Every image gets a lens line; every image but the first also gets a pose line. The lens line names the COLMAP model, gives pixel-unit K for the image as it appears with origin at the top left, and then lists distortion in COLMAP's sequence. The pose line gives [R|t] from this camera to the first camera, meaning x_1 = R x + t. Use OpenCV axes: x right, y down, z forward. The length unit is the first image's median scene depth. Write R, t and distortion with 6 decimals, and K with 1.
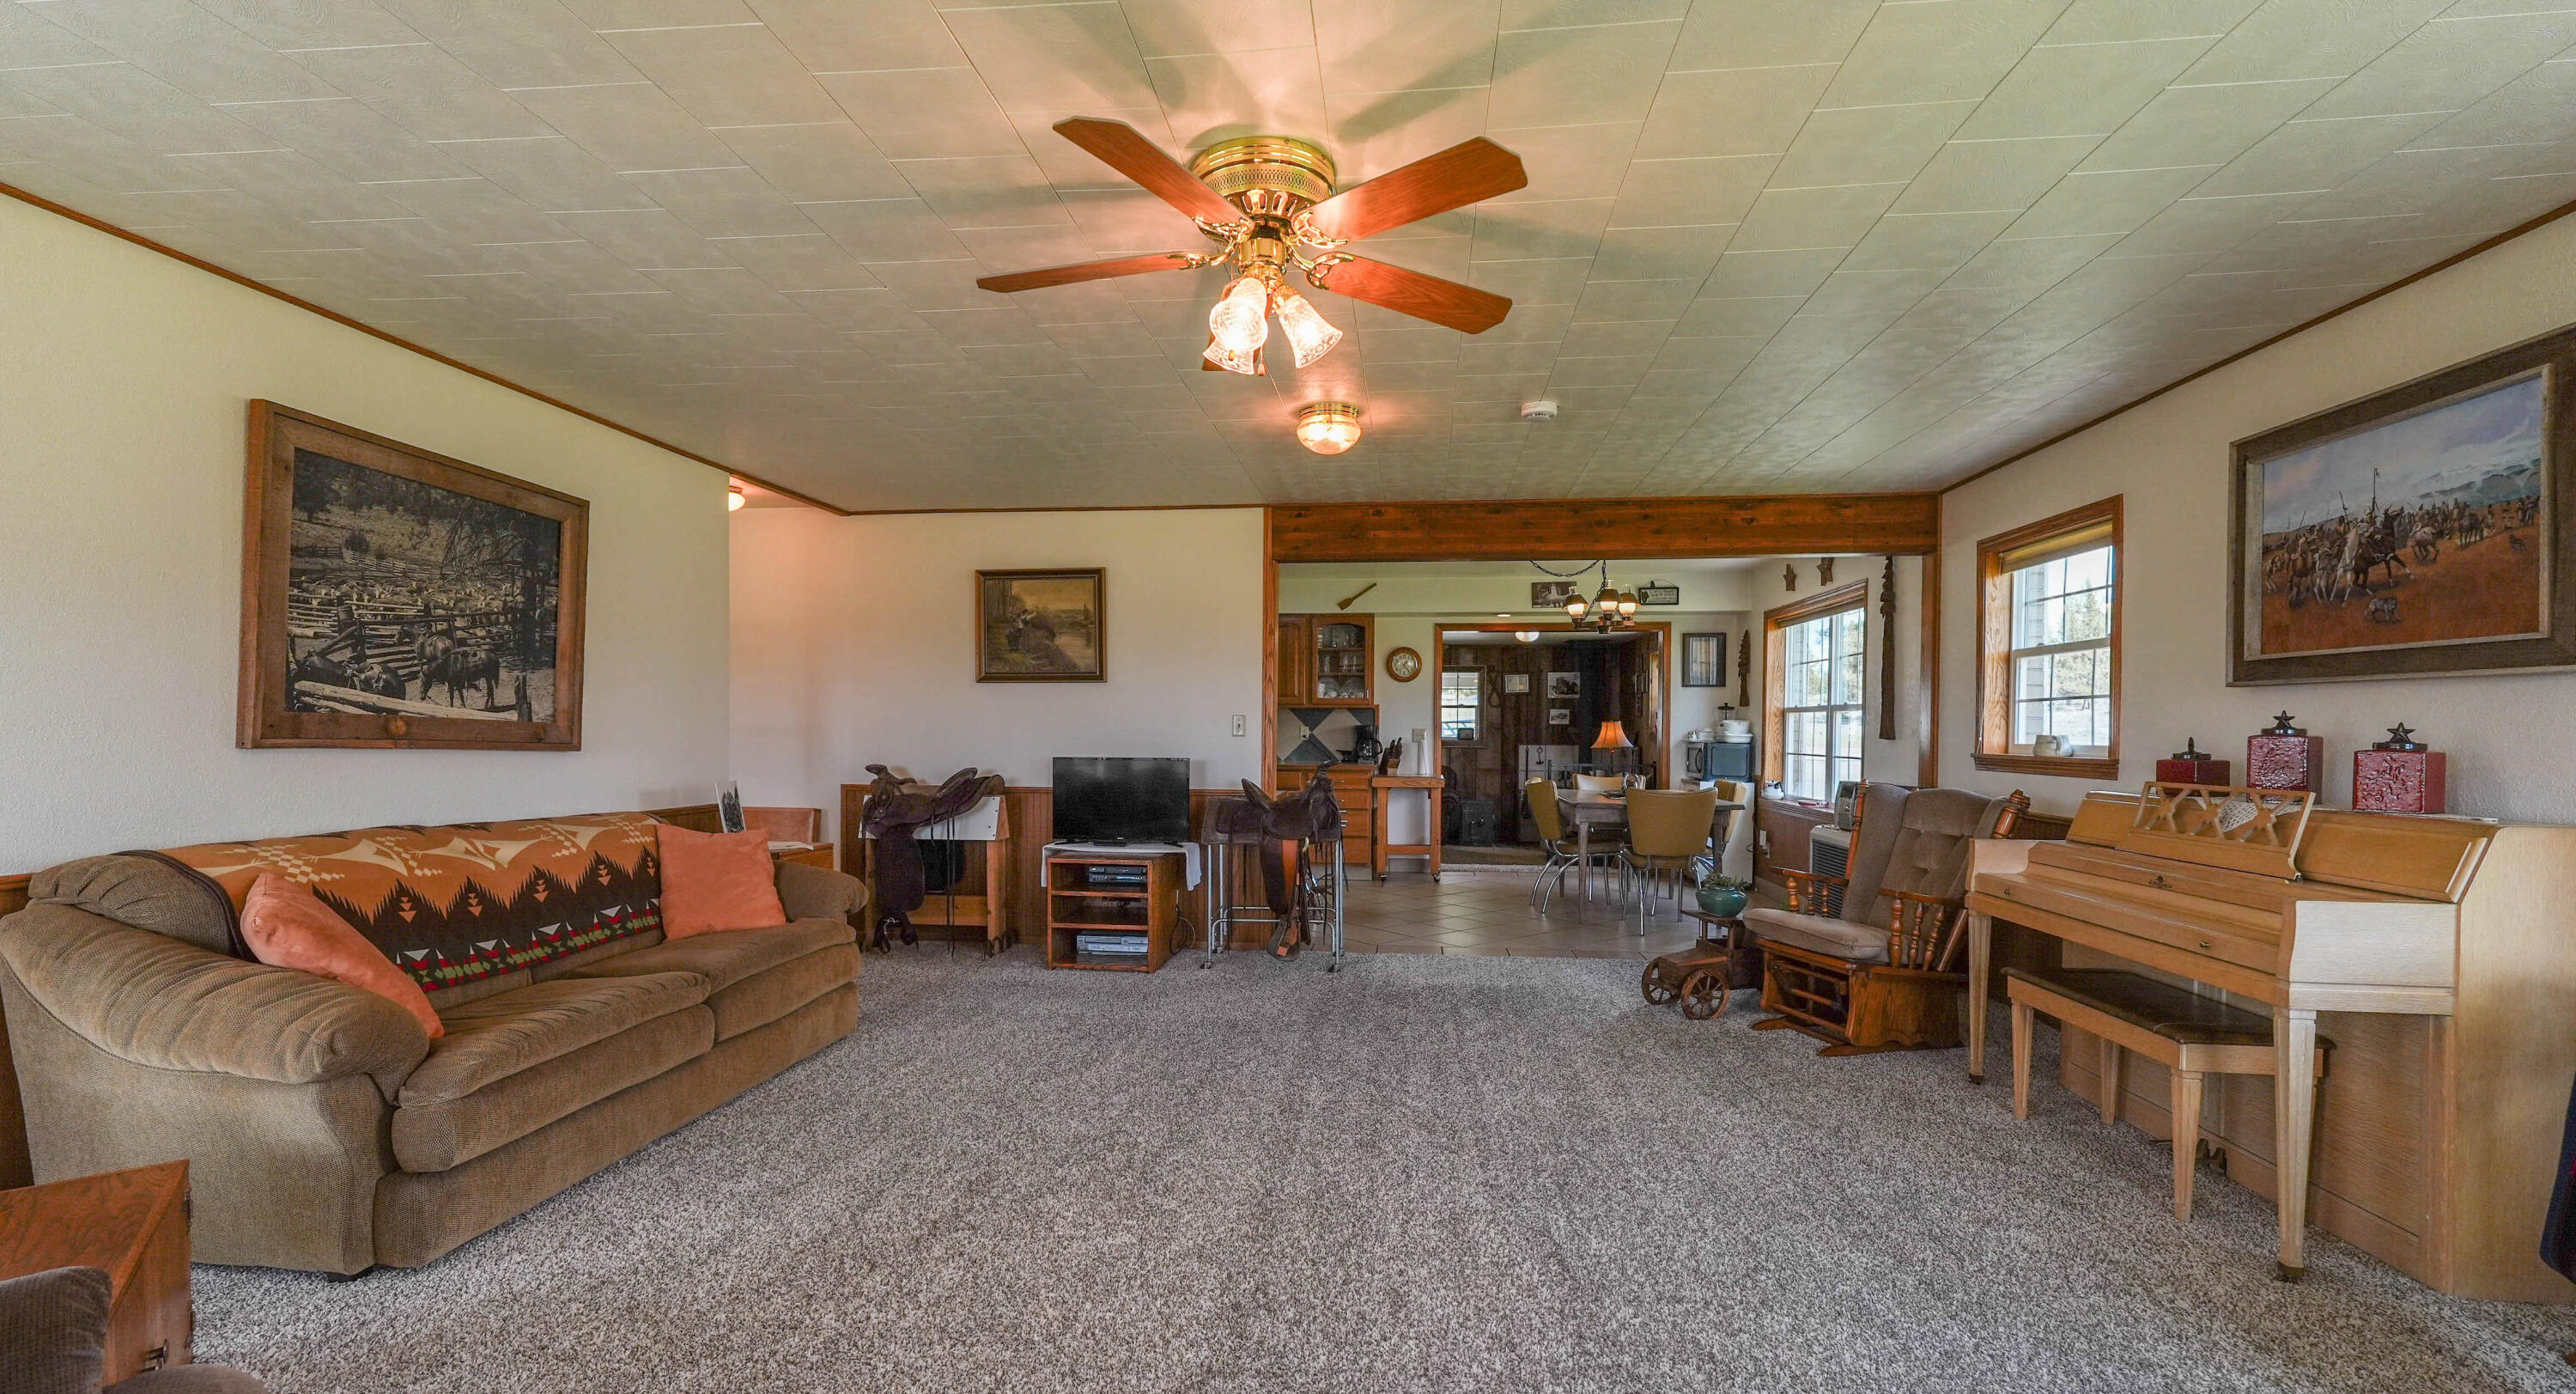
lens RADIAL K [[1124.0, 0, 1286.9], [0, 1124.0, 731.3], [0, 0, 1]] dist [0.000102, -0.000017]
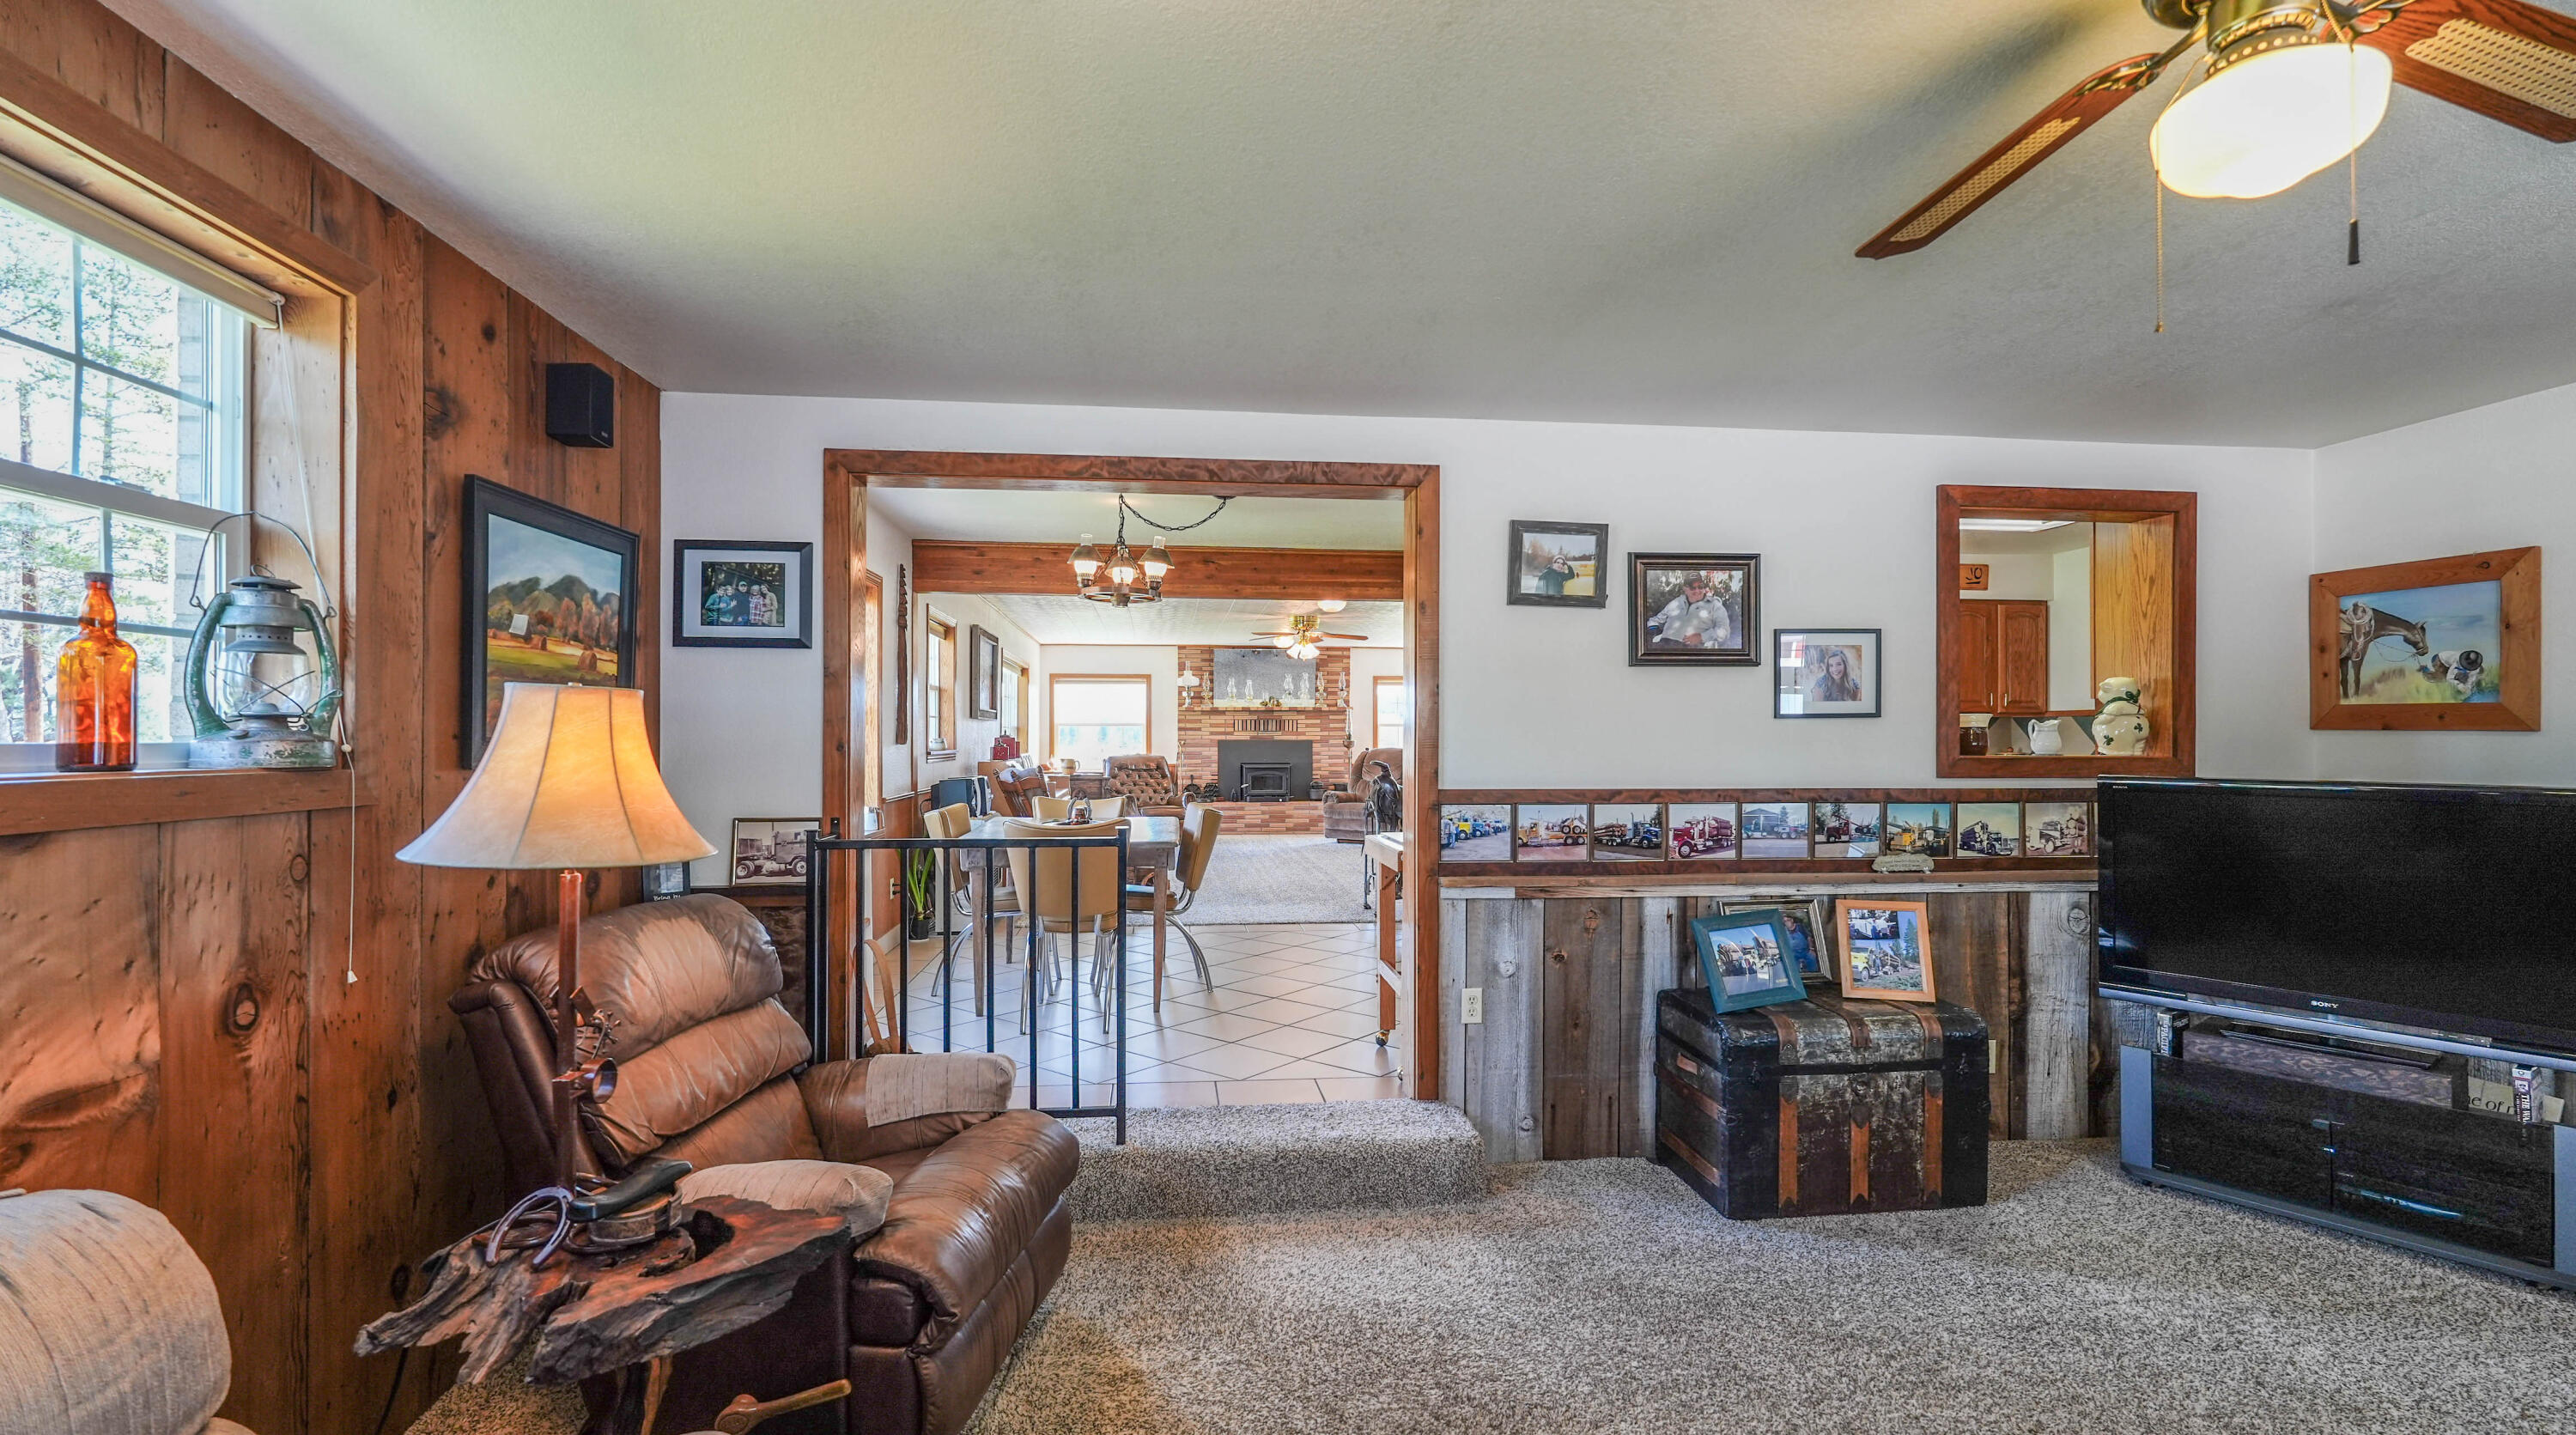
lens RADIAL K [[1116.9, 0, 1286.2], [0, 1116.9, 725.9], [0, 0, 1]] dist [0.000447, -0.000331]
pose [[-0.975123, -0.011325, -0.221373, 0.323379], [-0.010005, 0.999925, -0.007084, -0.005070], [0.221437, -0.004693, -0.975163, 1.666156]]
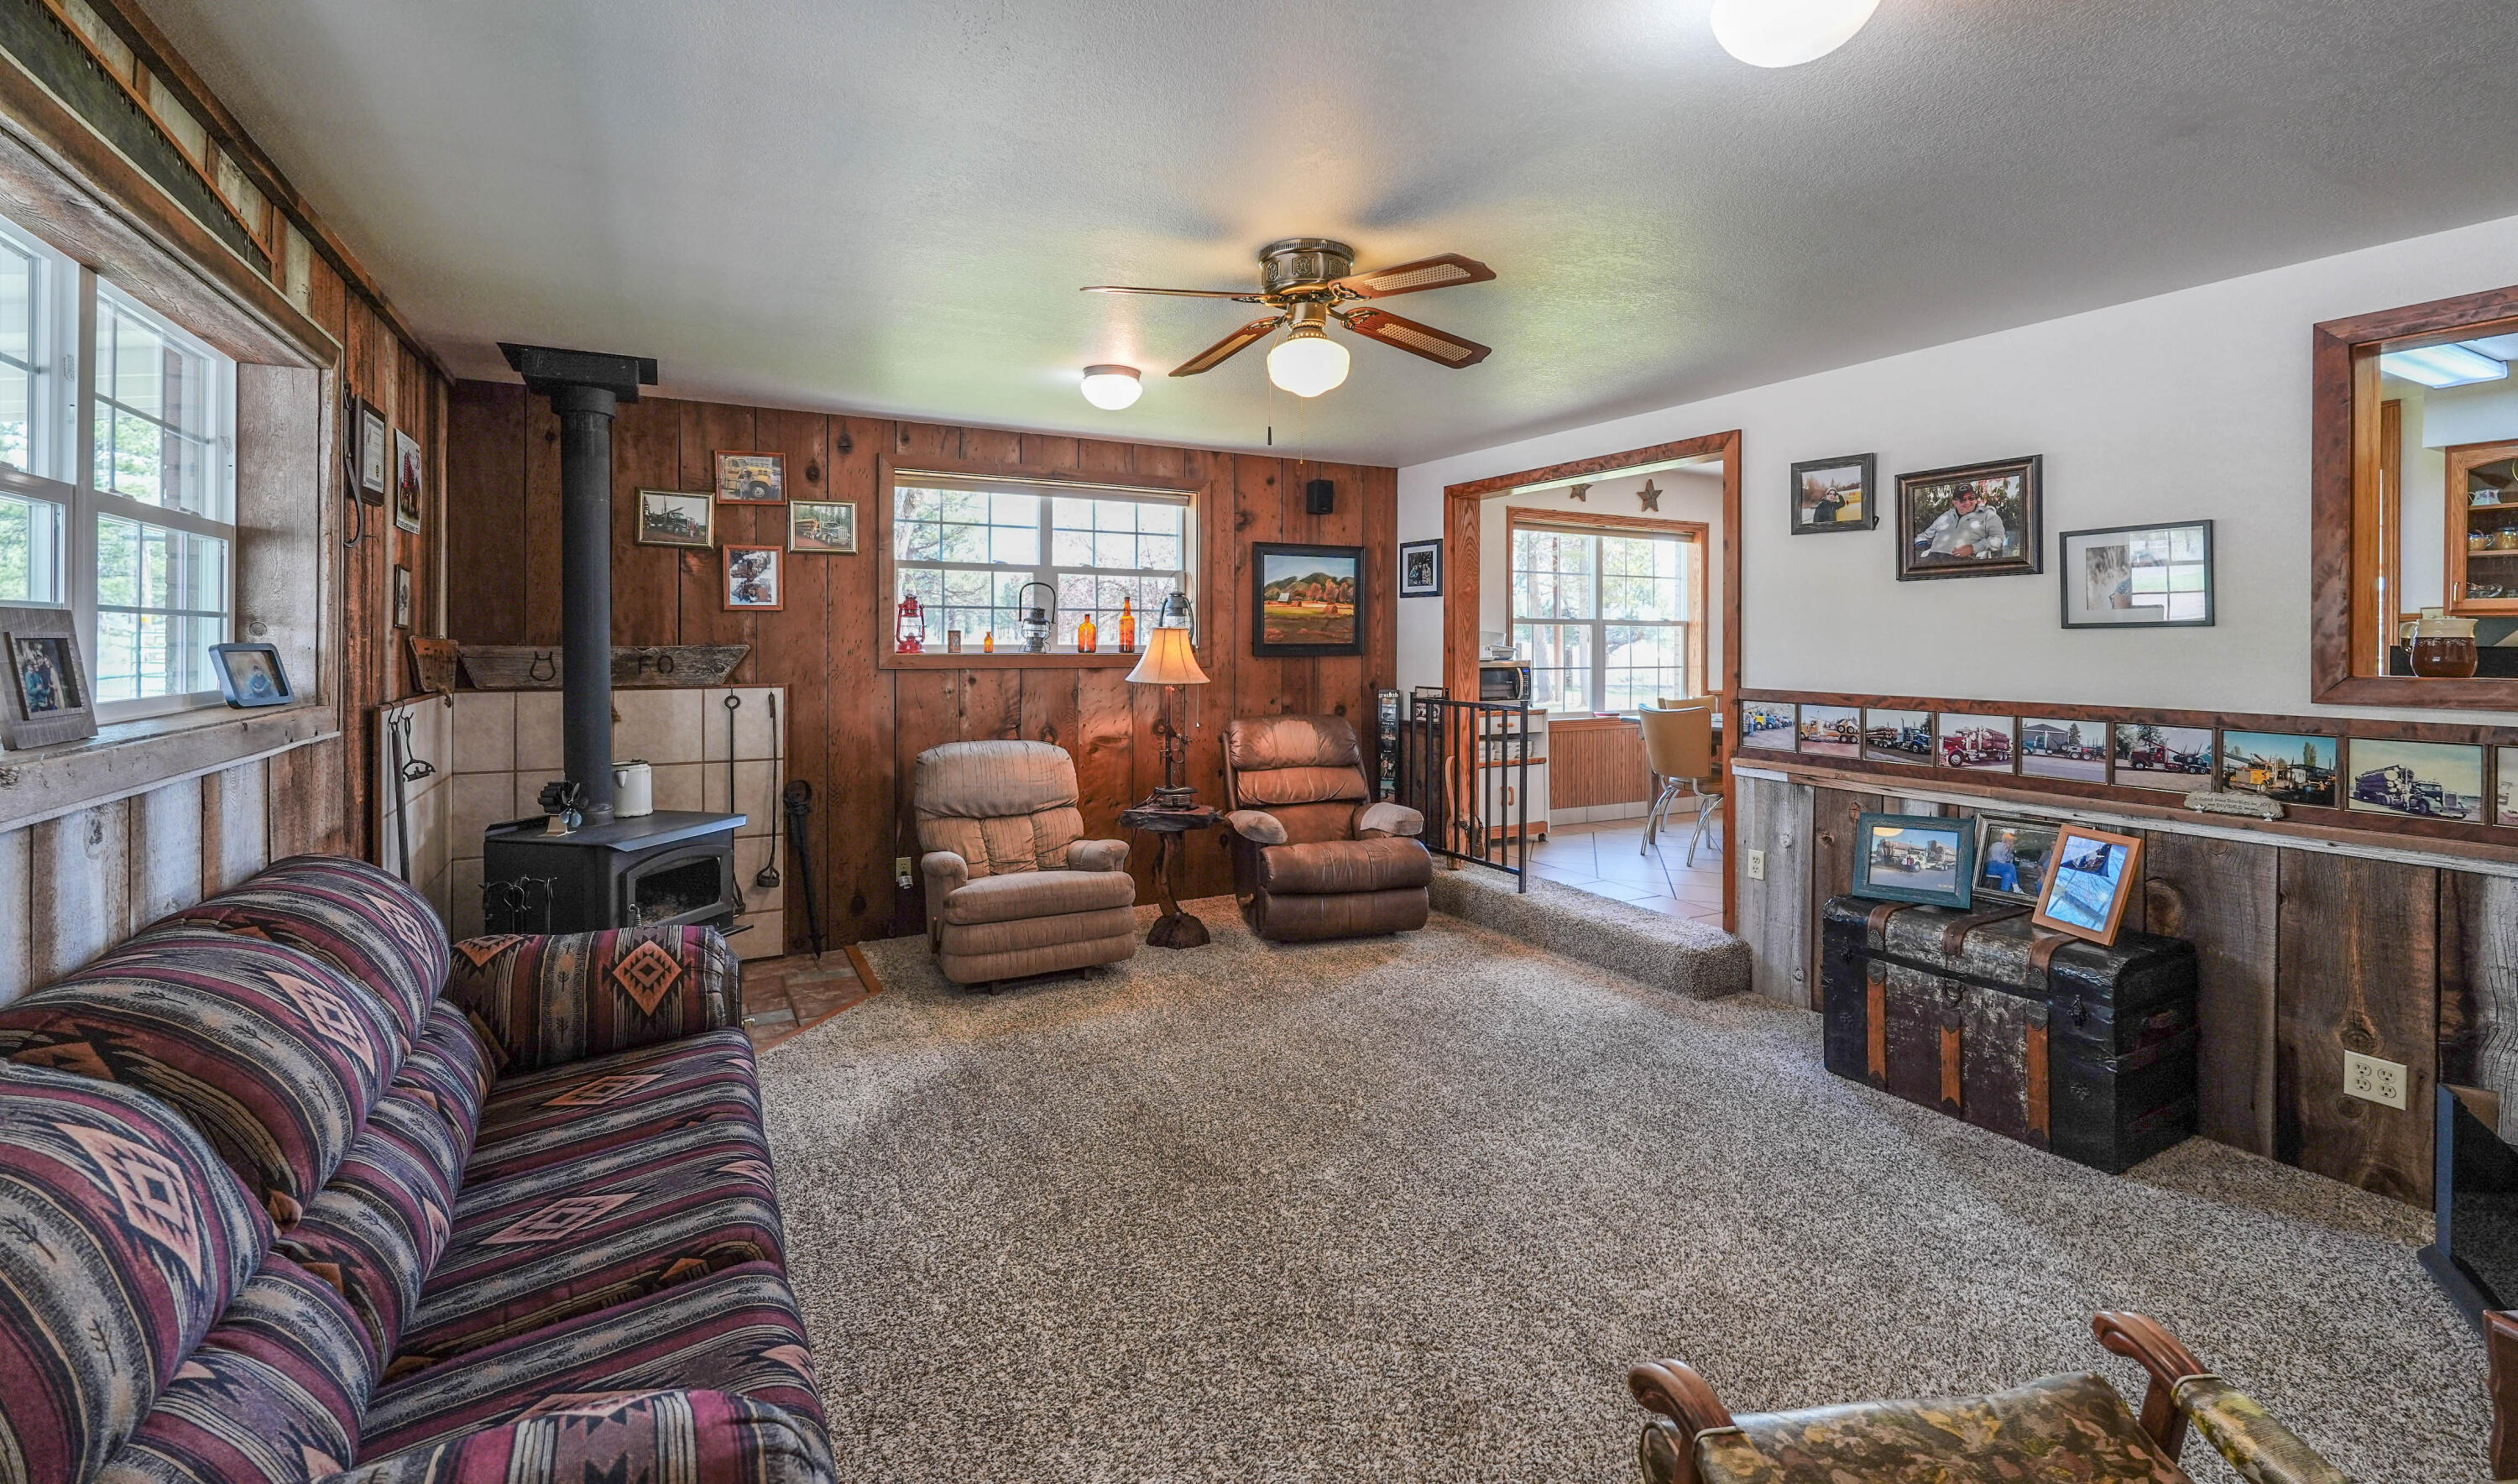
lens RADIAL K [[1086.7, 0, 1257.8], [0, 1086.7, 640.5], [0, 0, 1]] dist [-0.001001, -0.000037]
pose [[-0.572771, -0.011062, 0.819641, -0.160518], [-0.005403, 0.999938, 0.009720, -0.011517], [-0.819698, 0.001138, -0.572795, 1.757029]]
